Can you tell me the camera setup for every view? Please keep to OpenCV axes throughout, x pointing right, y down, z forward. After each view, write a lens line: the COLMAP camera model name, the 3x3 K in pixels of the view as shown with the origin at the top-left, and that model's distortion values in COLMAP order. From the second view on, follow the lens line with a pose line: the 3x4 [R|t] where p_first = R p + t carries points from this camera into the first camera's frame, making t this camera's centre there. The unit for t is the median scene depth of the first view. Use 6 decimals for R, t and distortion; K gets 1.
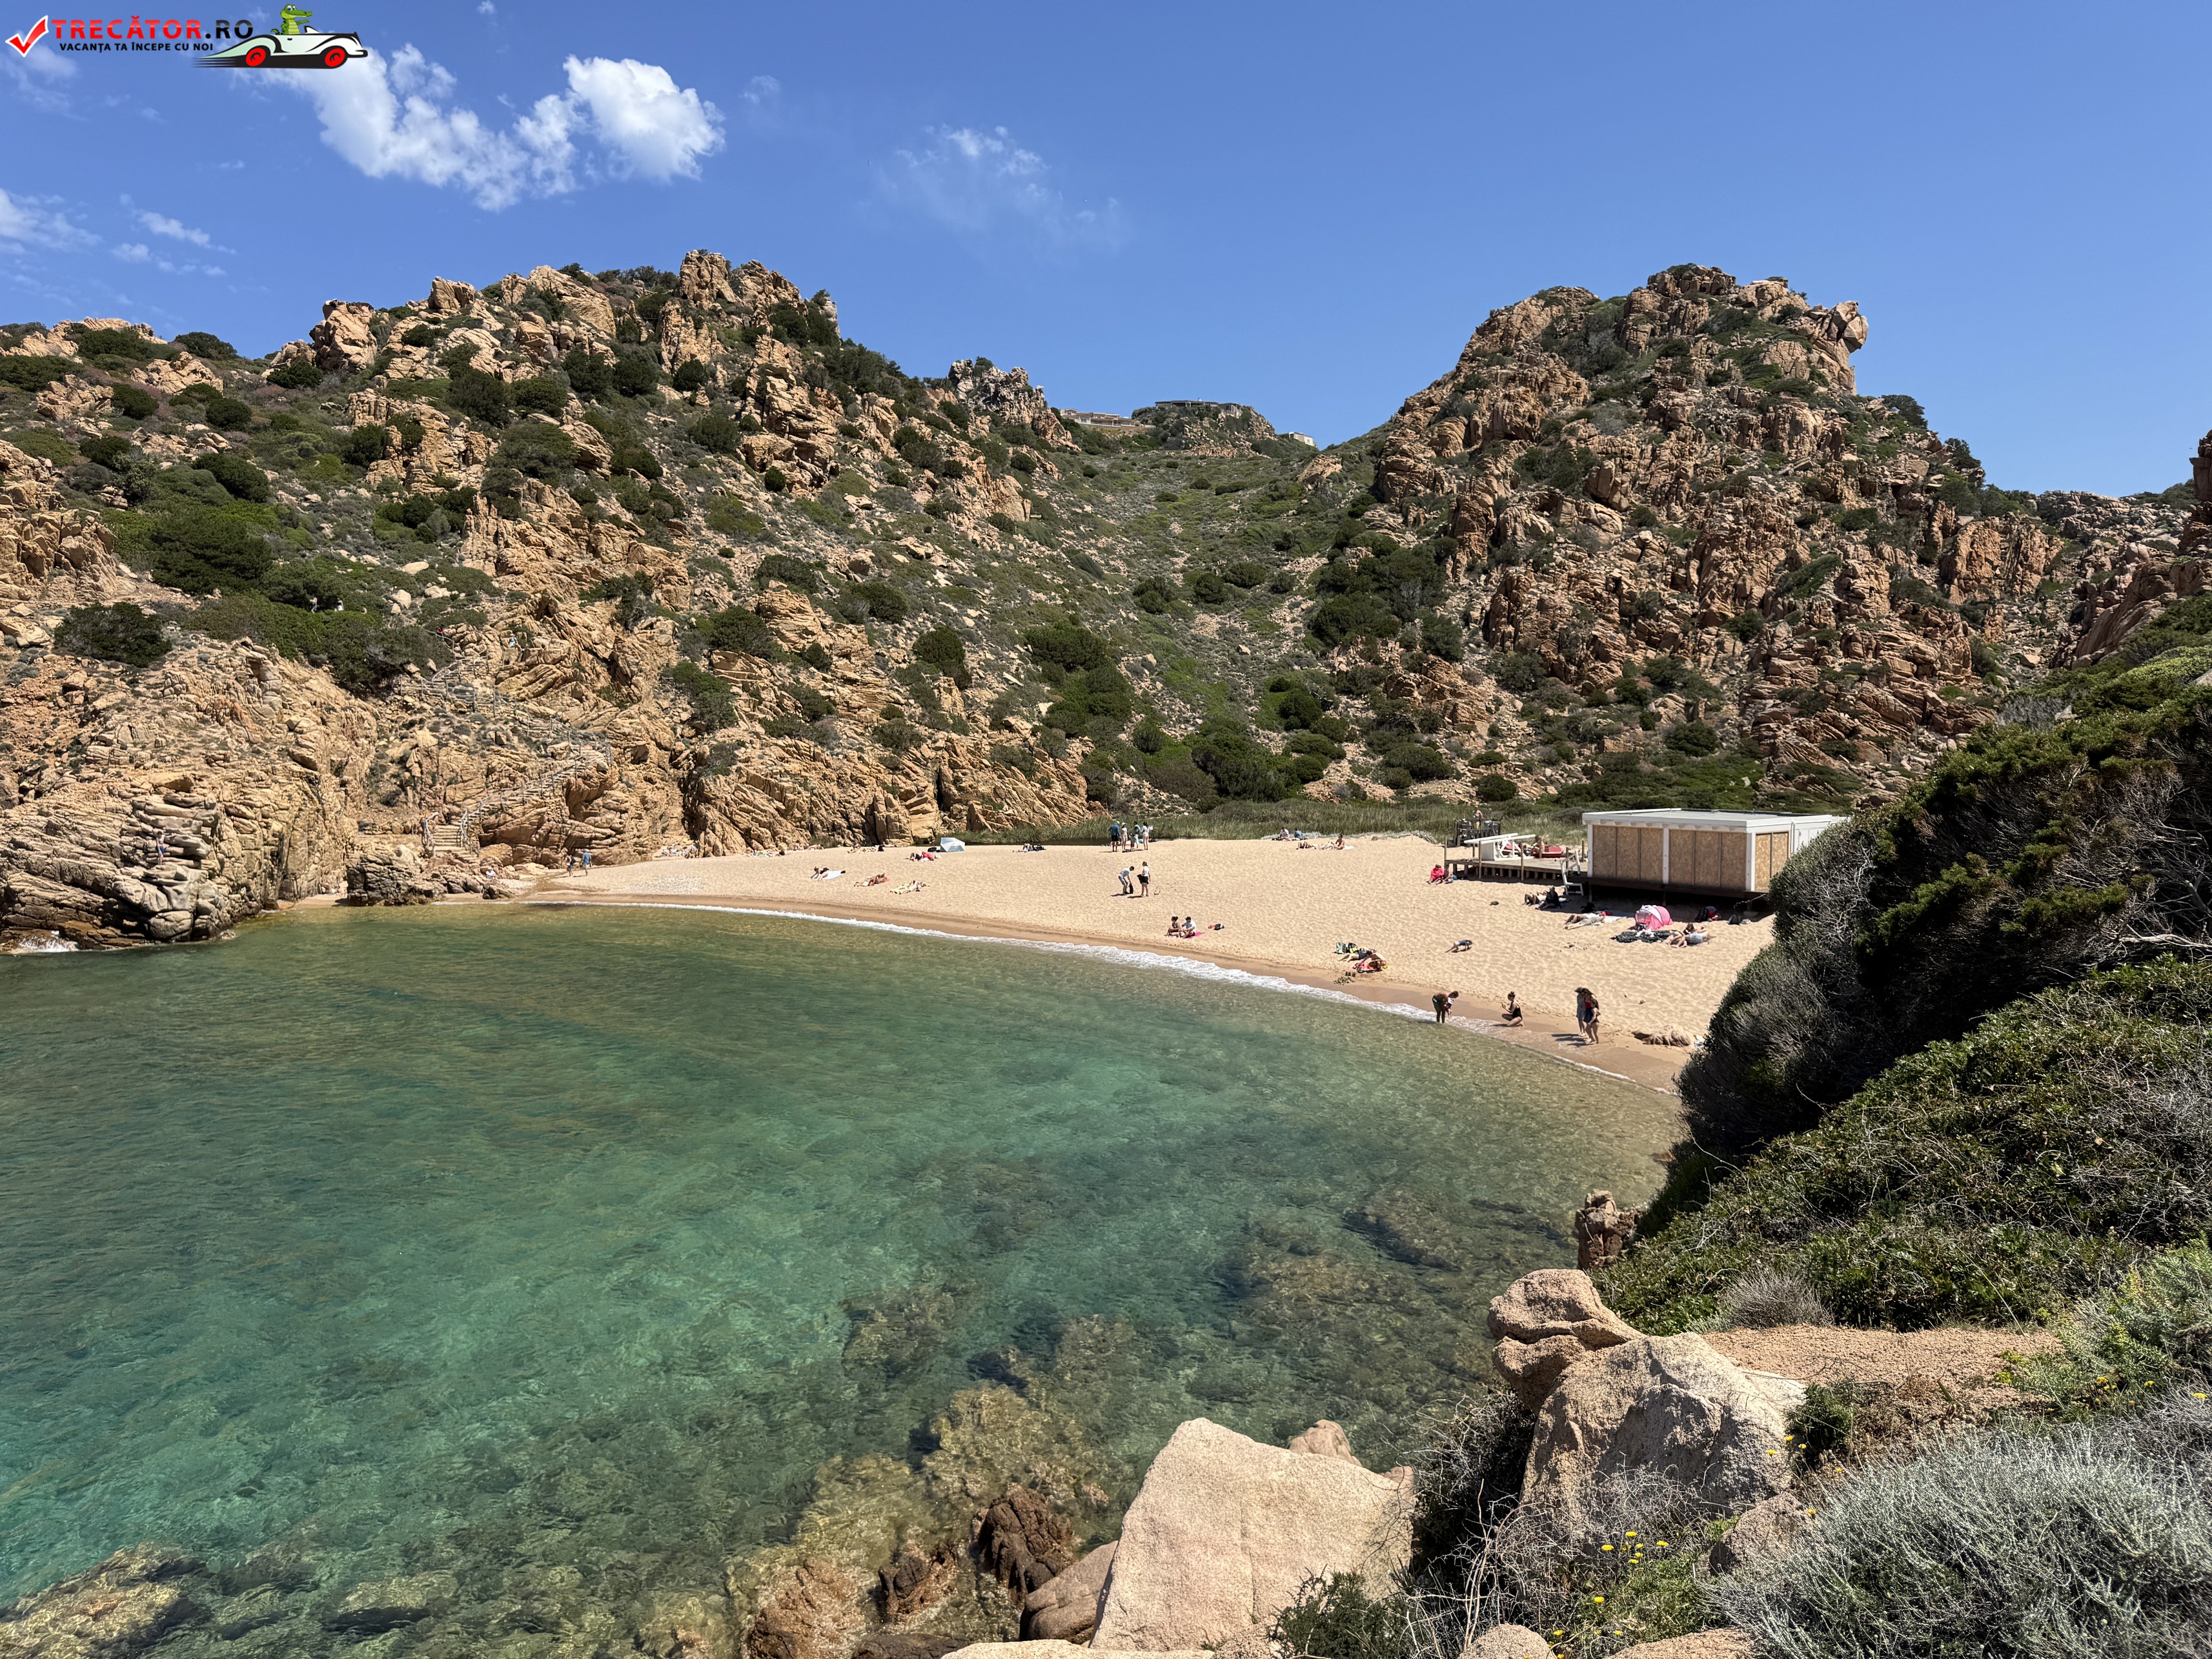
lens RADIAL K [[1543.1, 0, 1107.1], [0, 1543.1, 858.4], [0, 0, 1]] dist [0.037059, -0.058506]
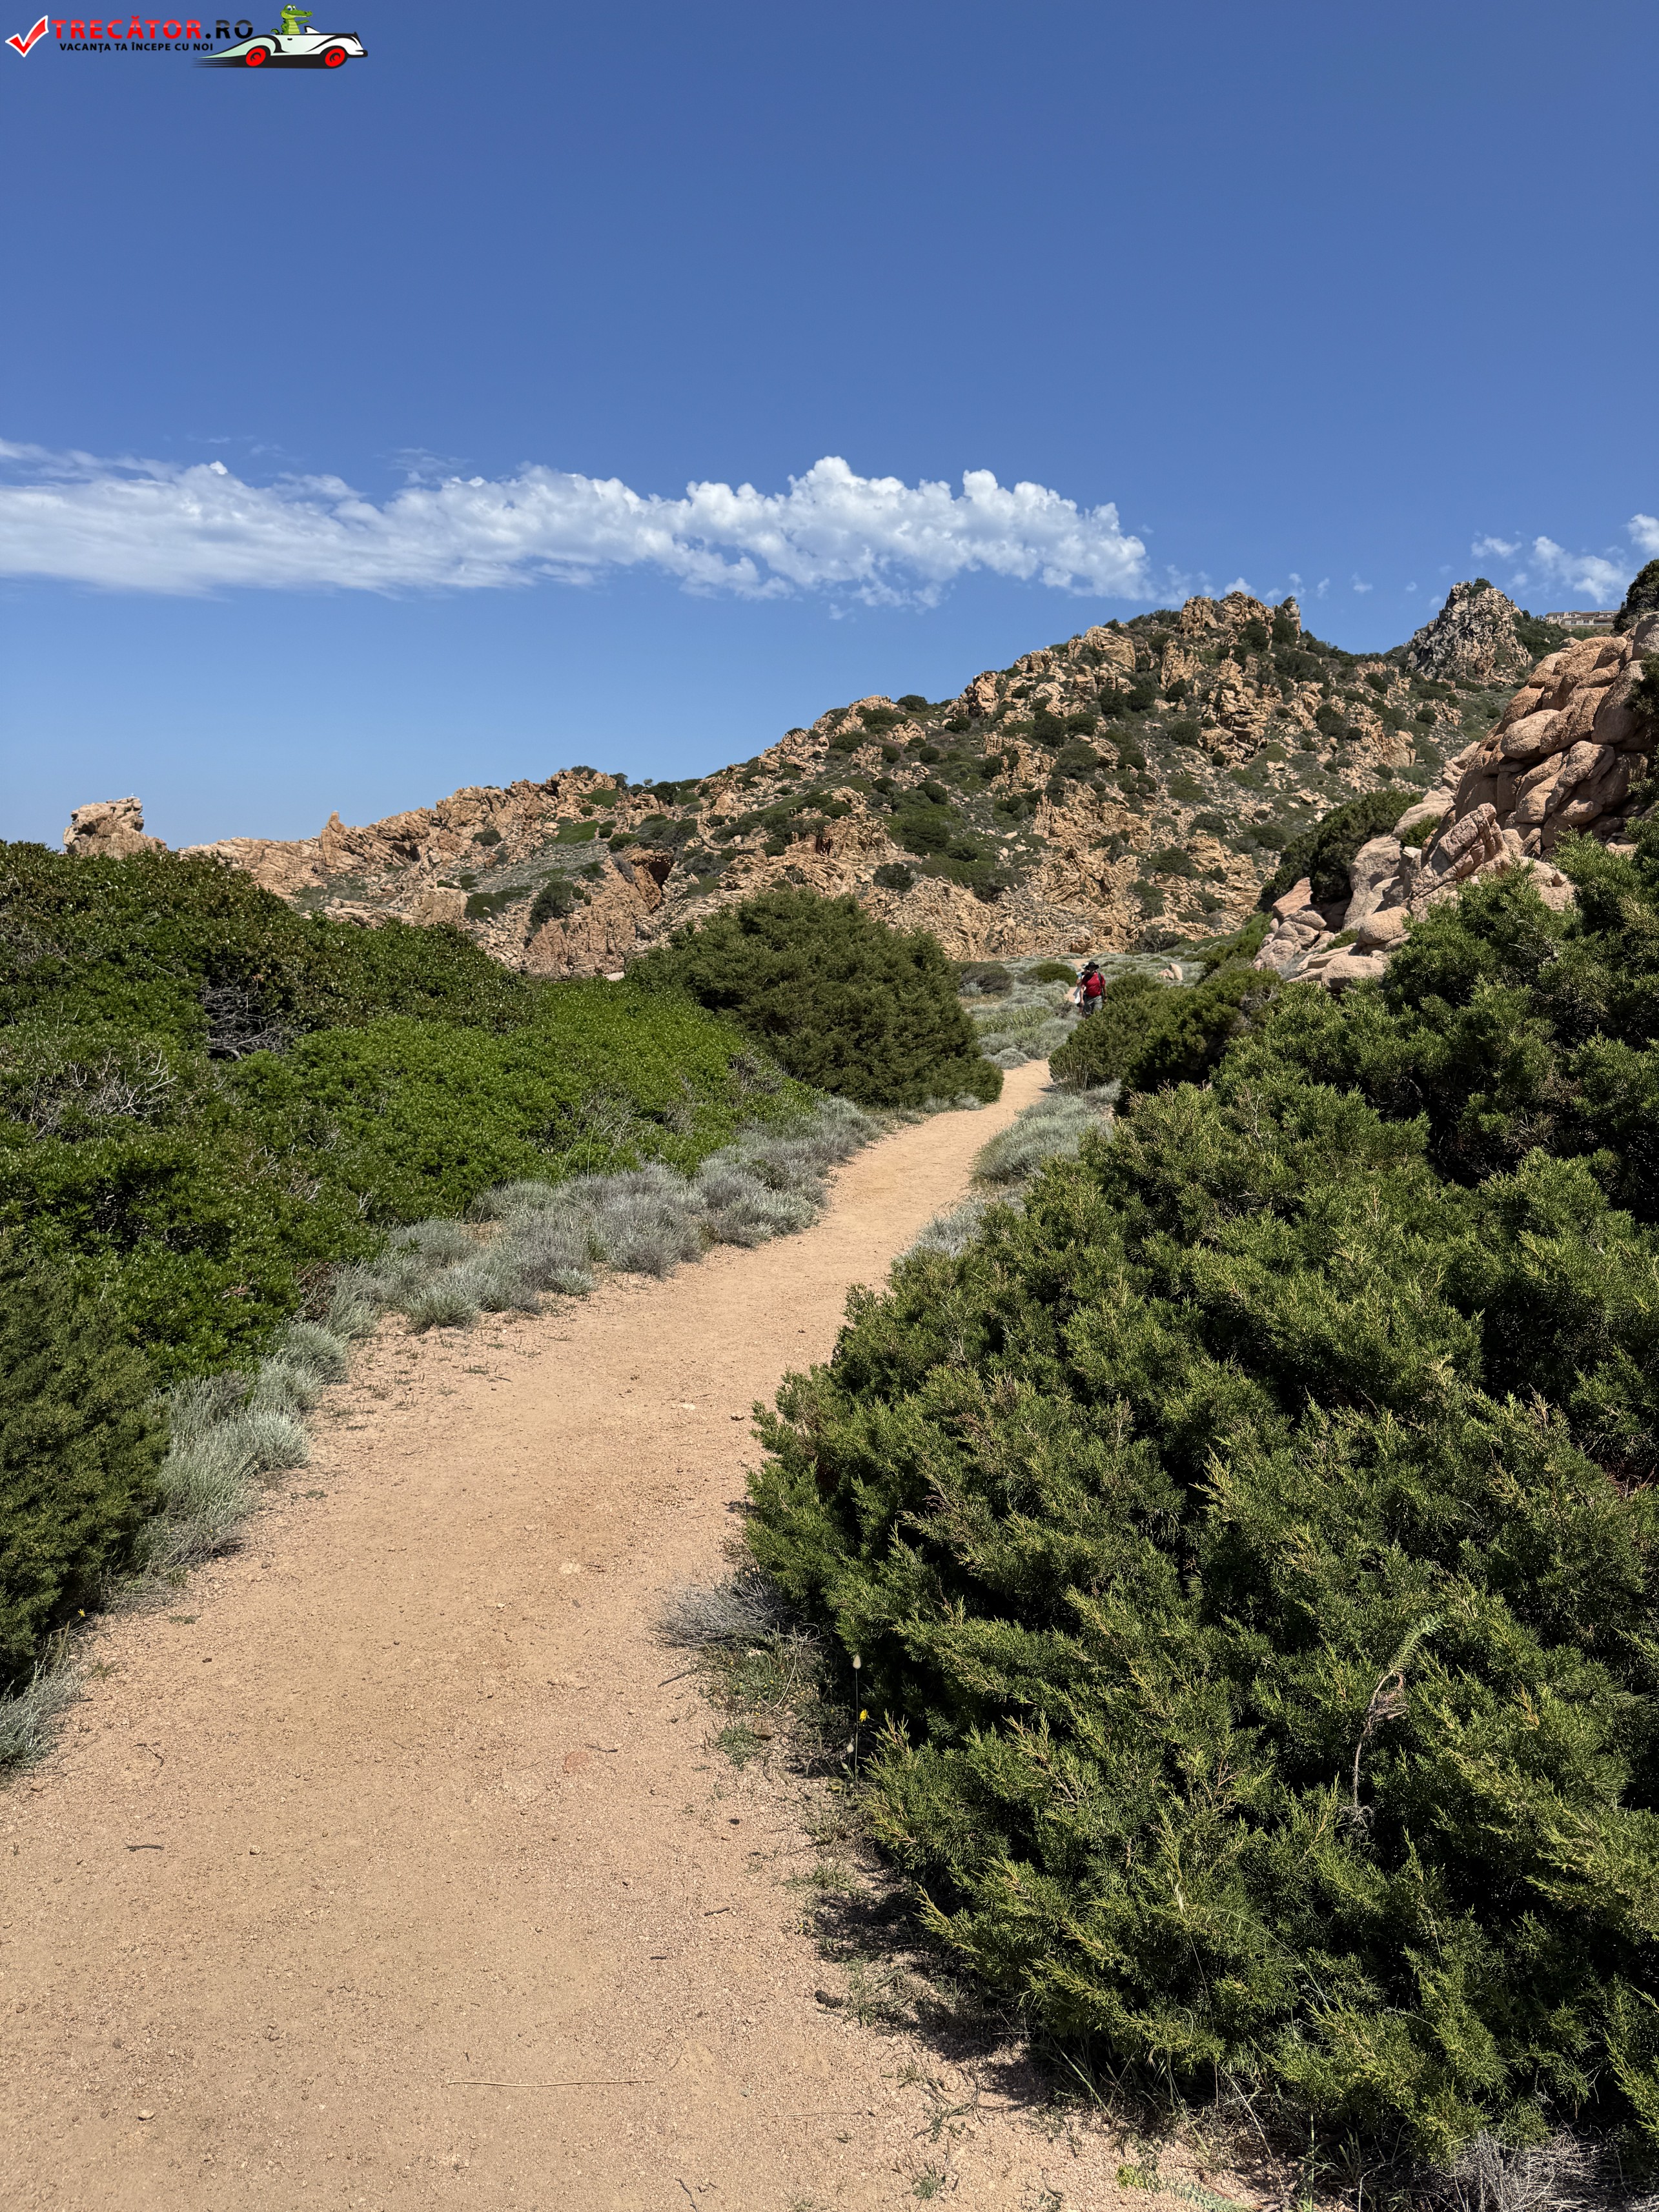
lens RADIAL K [[1543.1, 0, 813.6], [0, 1543.1, 1175.5], [0, 0, 1]] dist [0.037059, -0.058506]
pose [[0.860602, 0.097932, -0.499774, 0.339651], [-0.050560, 0.992918, 0.107502, 0.043784], [0.506763, -0.067247, 0.859459, -0.790867]]
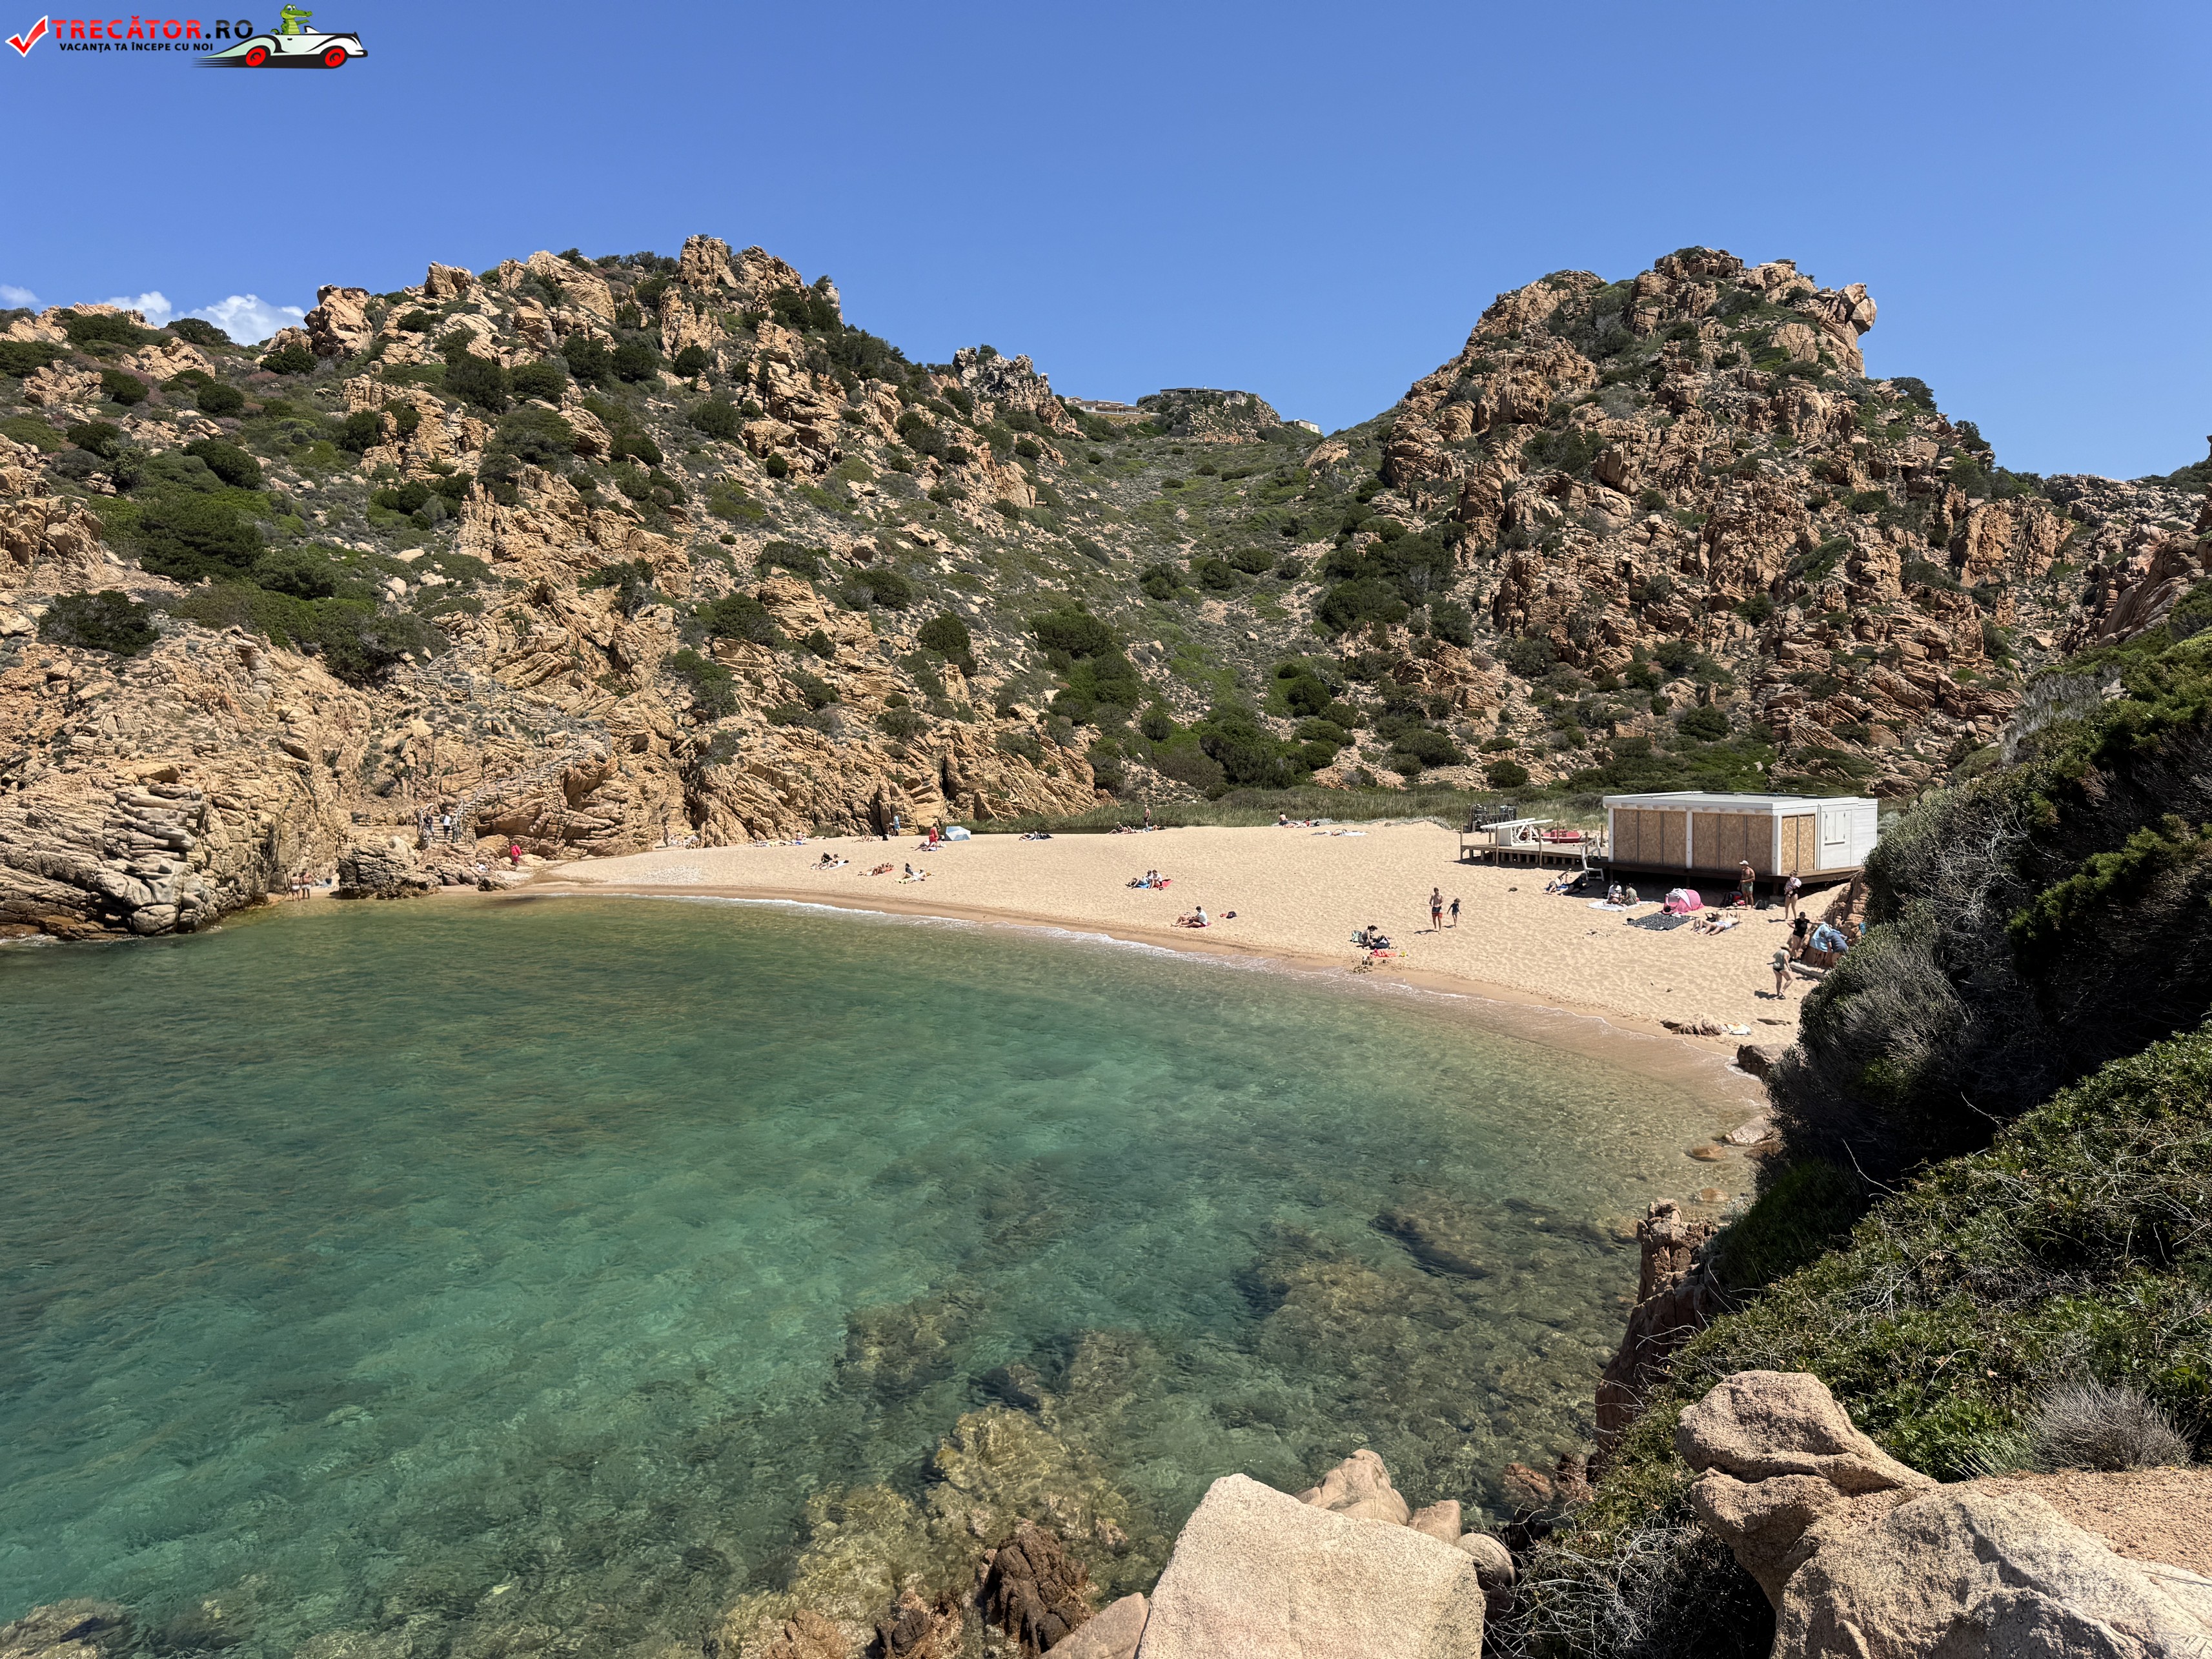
lens RADIAL K [[1543.1, 0, 1122.7], [0, 1543.1, 846.8], [0, 0, 1]] dist [0.037059, -0.058506]
pose [[0.999970, -0.005271, 0.005670, -0.000762], [0.005276, 0.999986, -0.000818, 0.000856], [-0.005665, 0.000847, 0.999984, 0.012218]]
